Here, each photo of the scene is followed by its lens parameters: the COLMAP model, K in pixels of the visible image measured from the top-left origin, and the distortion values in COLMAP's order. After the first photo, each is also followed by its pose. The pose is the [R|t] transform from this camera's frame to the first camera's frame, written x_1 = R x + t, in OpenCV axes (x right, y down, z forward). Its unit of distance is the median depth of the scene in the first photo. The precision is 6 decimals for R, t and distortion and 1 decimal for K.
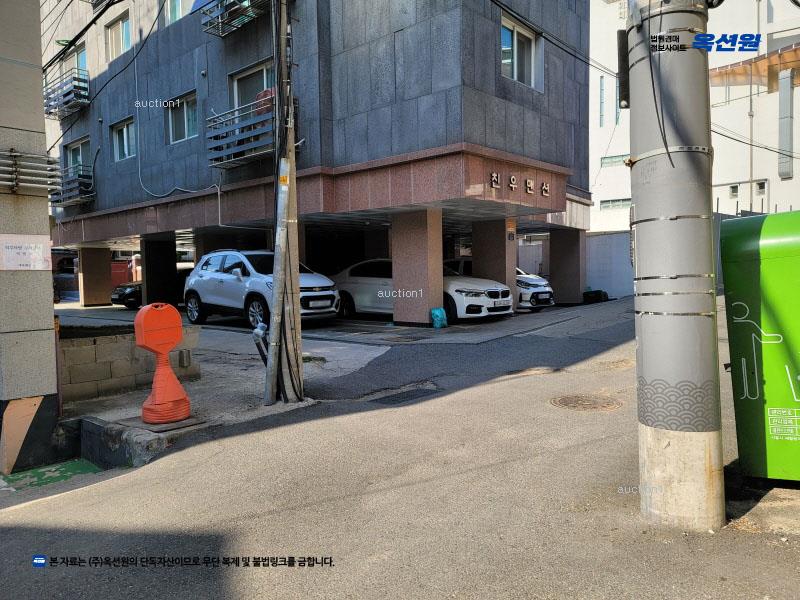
lens RADIAL K [[569.9, 0, 400.0], [0, 569.9, 300.0], [0, 0, 1]] dist [0.054798, 0.001101]
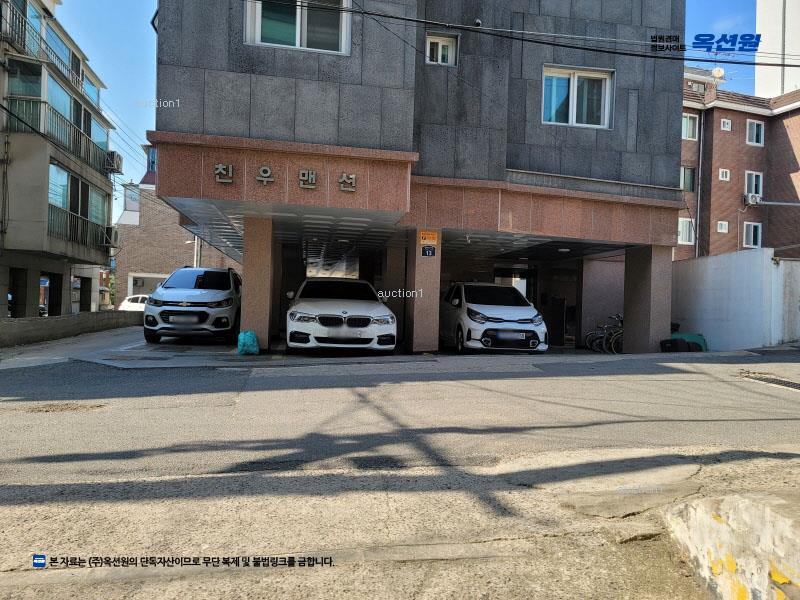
lens RADIAL K [[569.9, 0, 400.0], [0, 569.9, 300.0], [0, 0, 1]] dist [0.054798, 0.001101]
pose [[0.786733, 0.034744, -0.616314, 0.723132], [-0.077235, 0.996109, -0.042436, -0.012698], [0.612442, 0.080987, 0.786356, 0.439228]]
